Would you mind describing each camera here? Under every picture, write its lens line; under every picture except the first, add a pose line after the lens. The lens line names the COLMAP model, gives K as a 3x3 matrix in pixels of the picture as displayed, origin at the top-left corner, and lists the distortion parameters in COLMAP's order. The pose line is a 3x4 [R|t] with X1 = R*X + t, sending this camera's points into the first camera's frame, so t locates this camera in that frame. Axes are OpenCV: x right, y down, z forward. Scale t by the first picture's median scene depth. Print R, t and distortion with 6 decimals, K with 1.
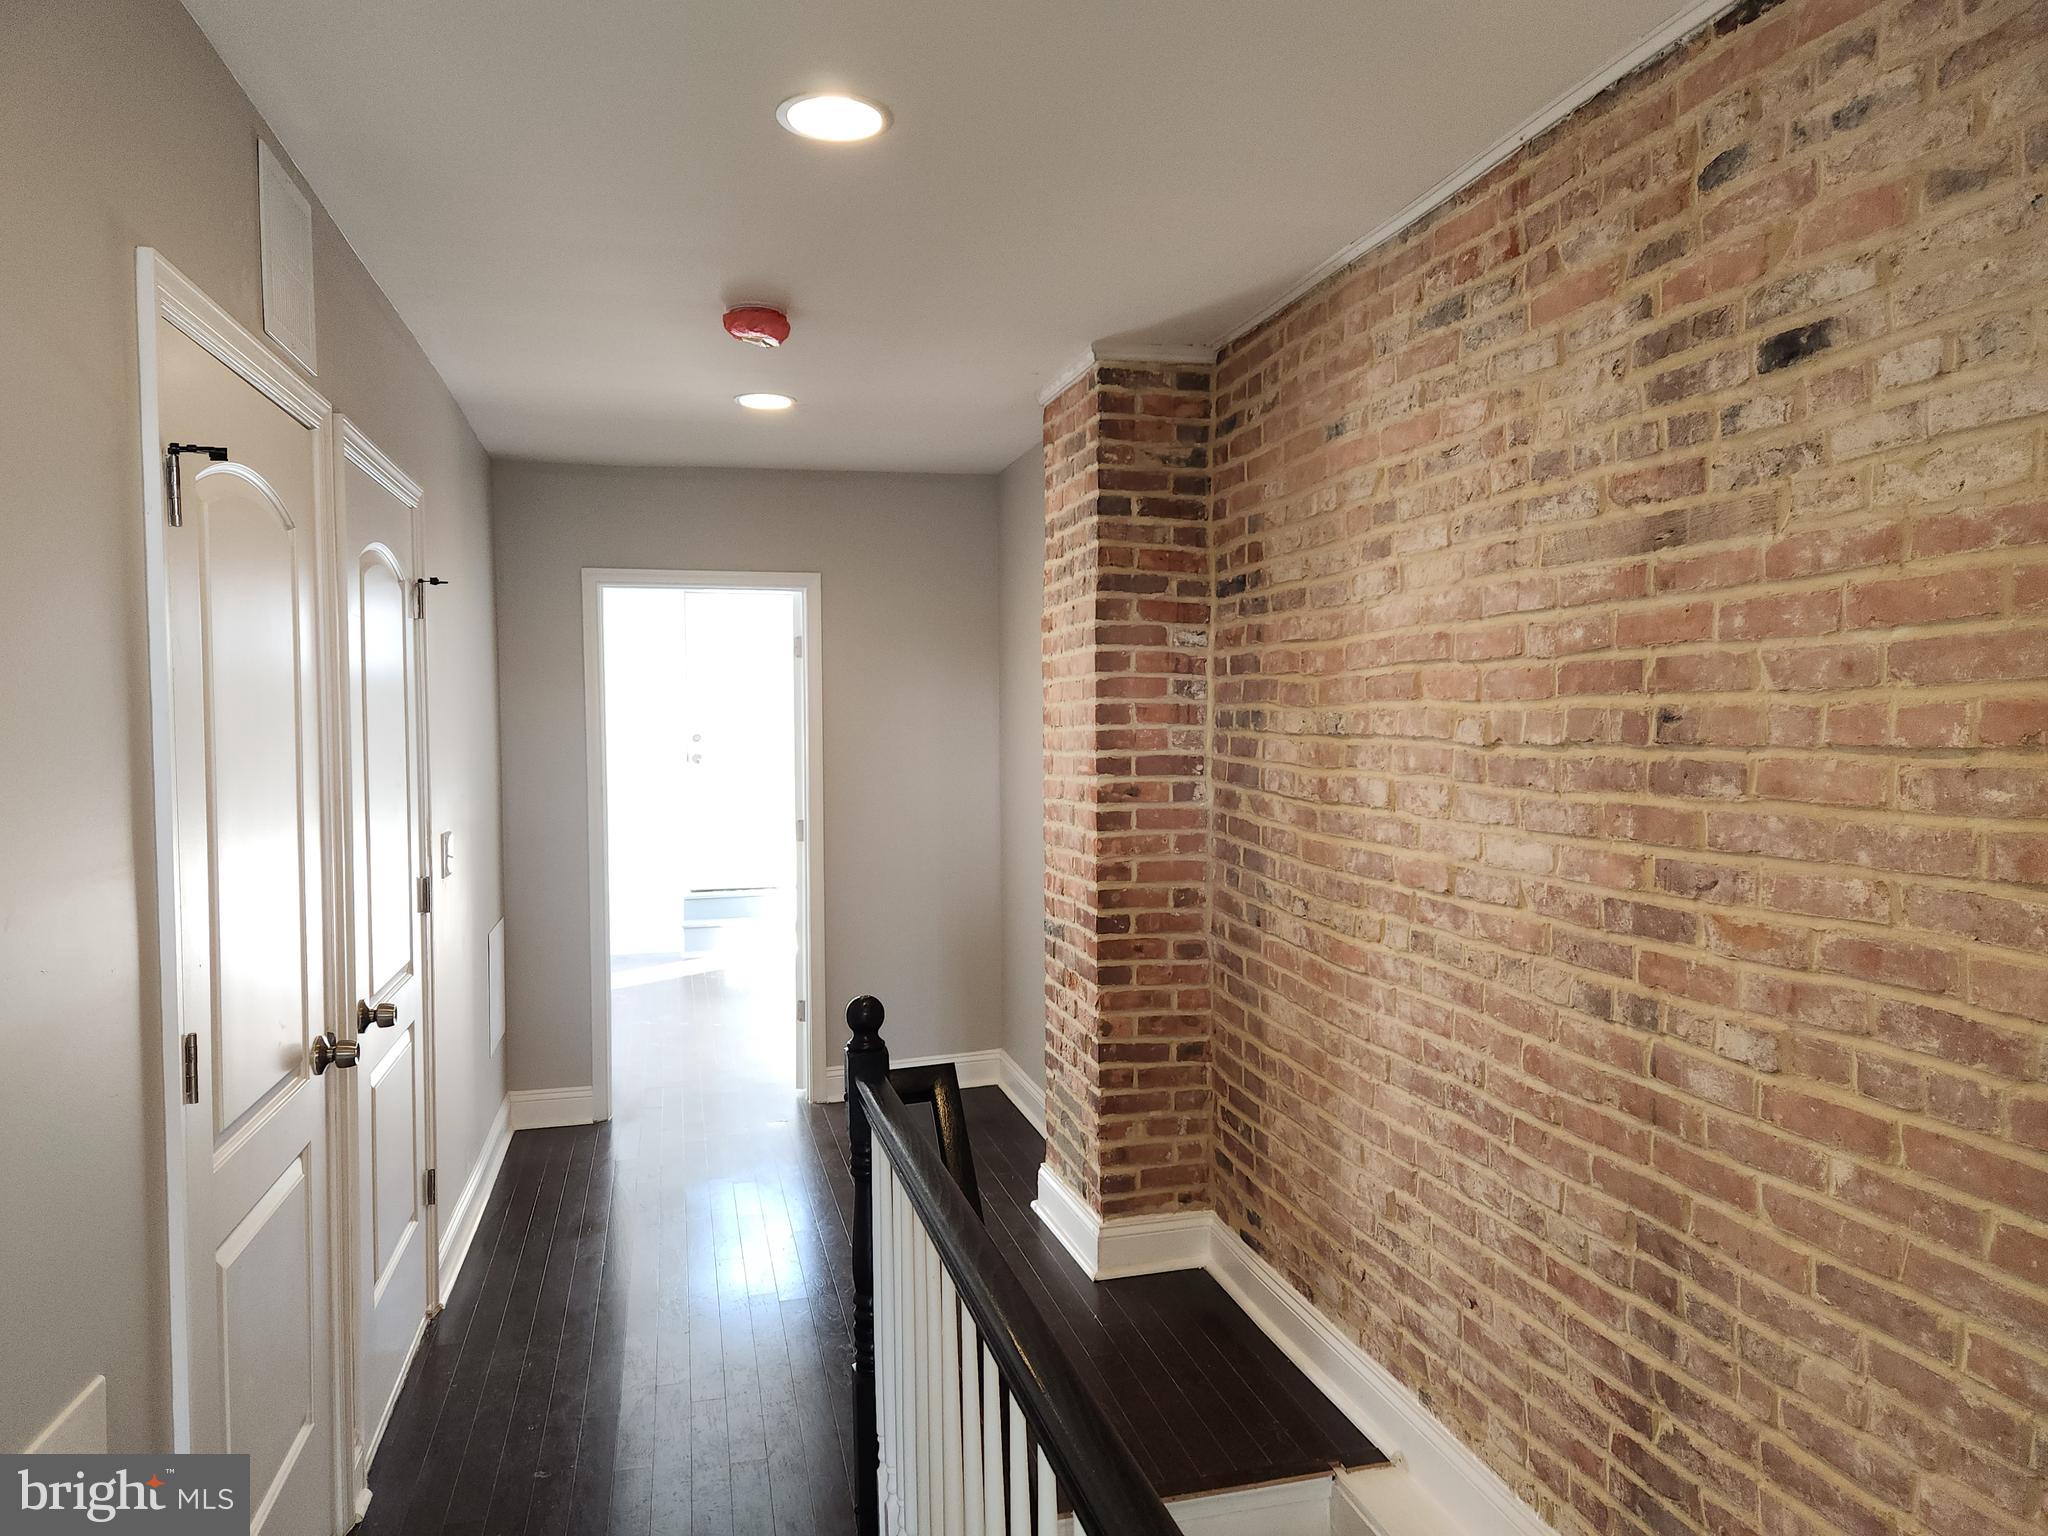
lens RADIAL K [[1338.2, 0, 1020.5], [0, 1338.2, 762.1], [0, 0, 1]] dist [0.076414, -0.063629]
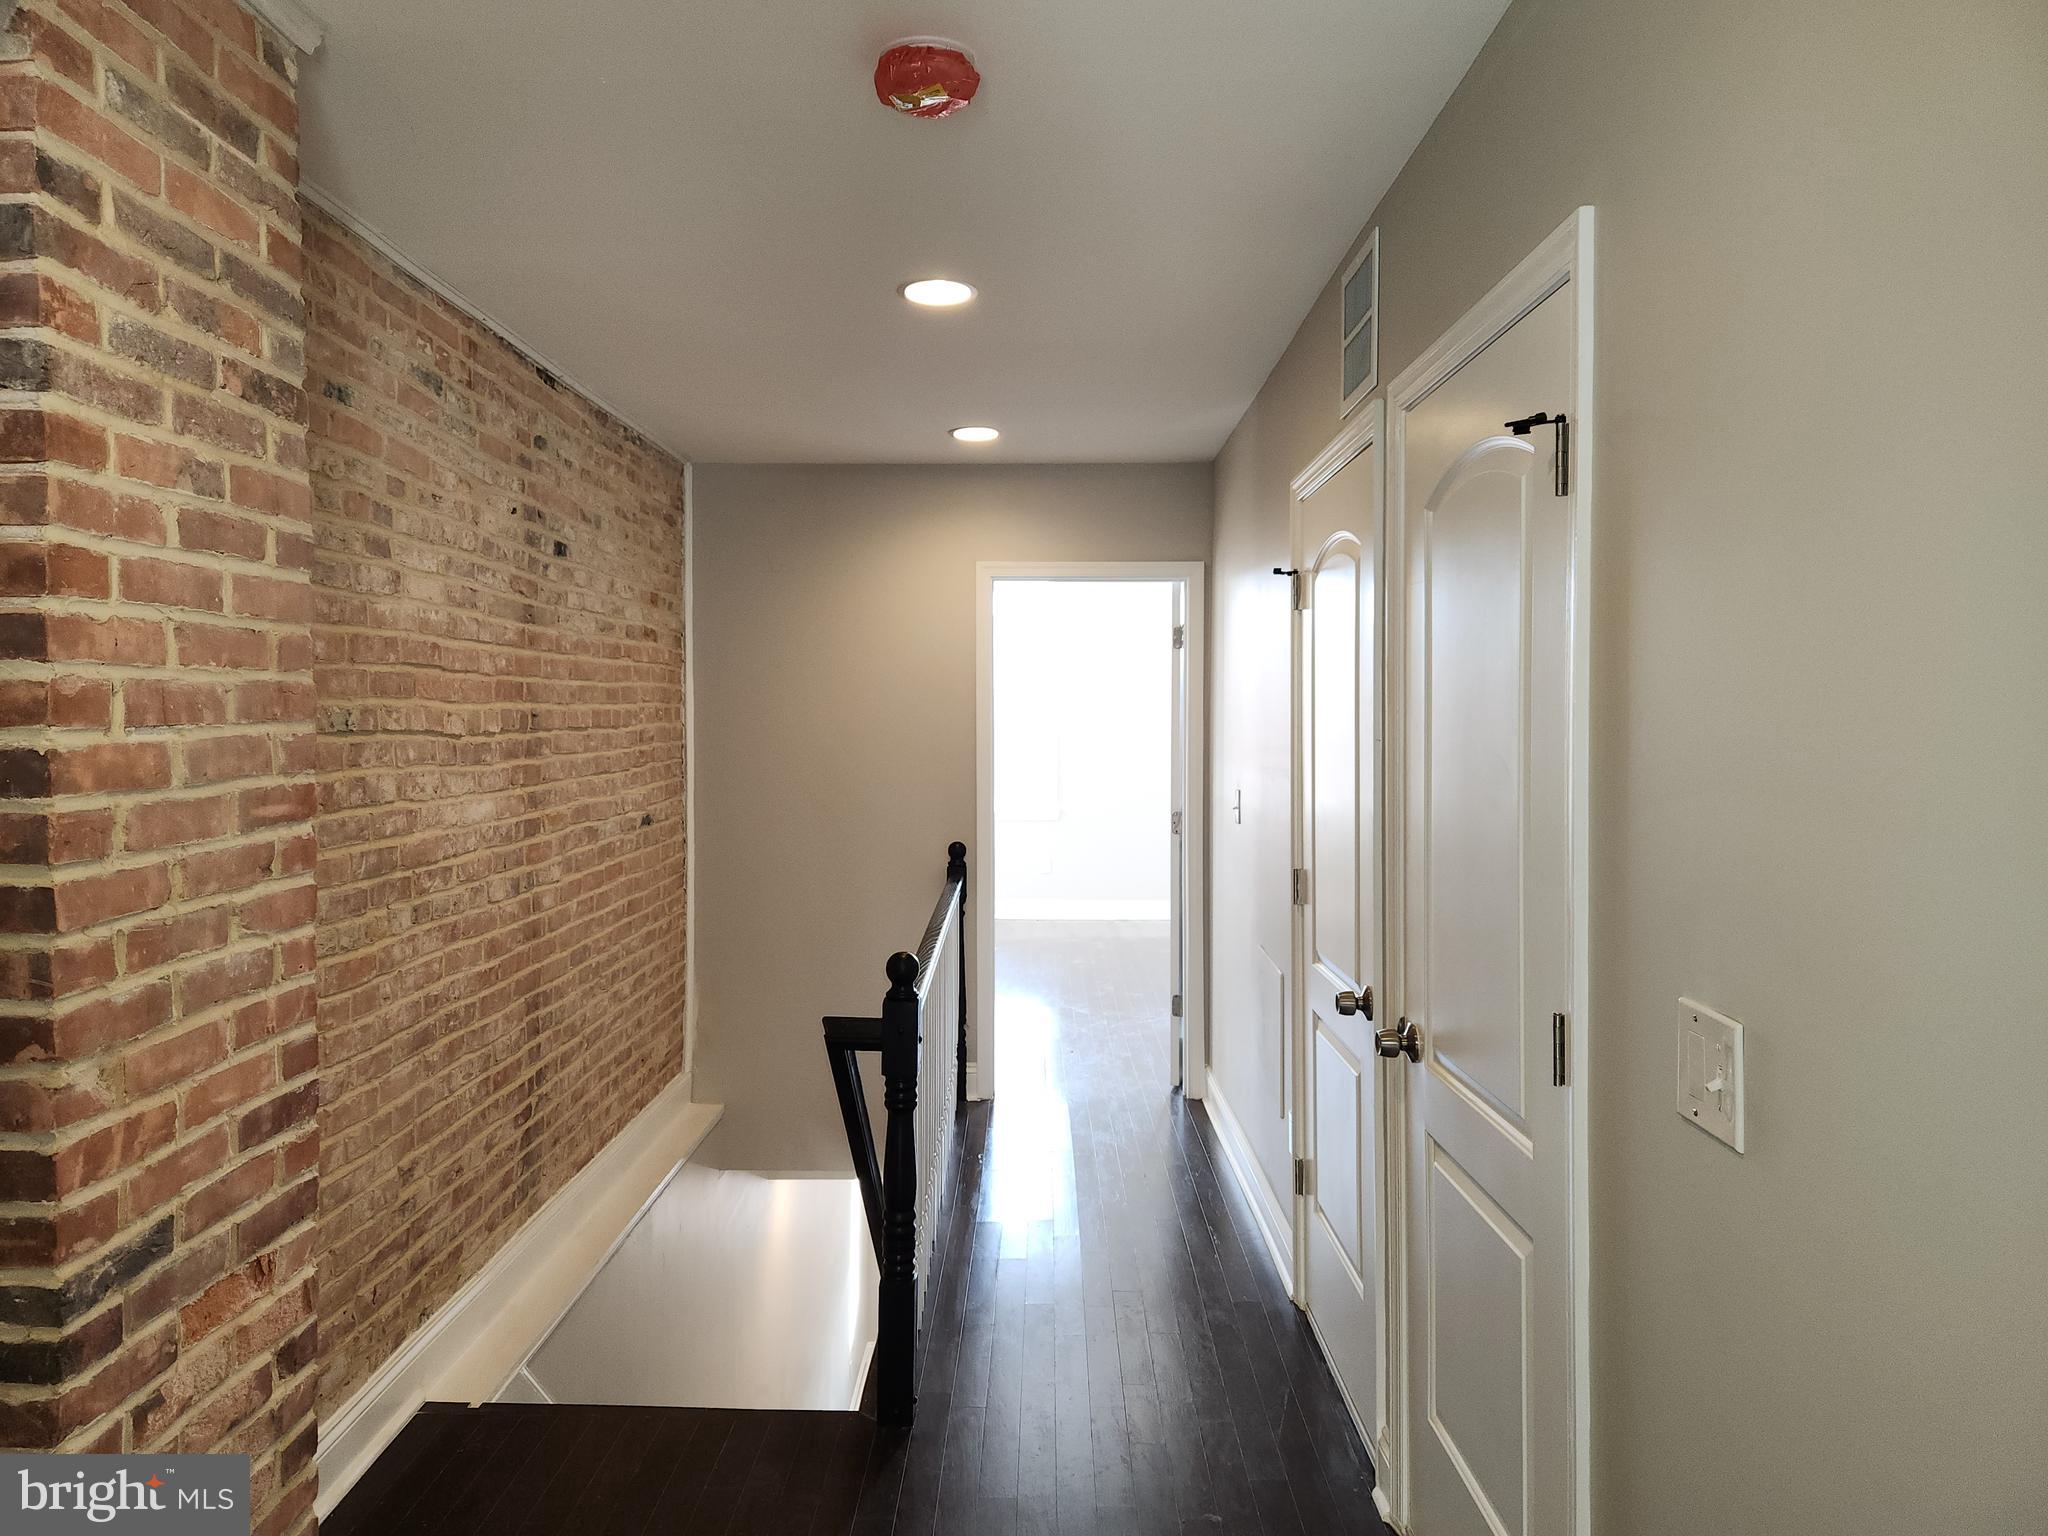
lens RADIAL K [[1338.2, 0, 1020.5], [0, 1338.2, 762.1], [0, 0, 1]] dist [0.076414, -0.063629]
pose [[-0.965789, -0.000182, 0.259328, -0.522907], [0.016708, 0.997878, 0.062924, -0.060127], [-0.258789, 0.065104, -0.963737, 2.109408]]
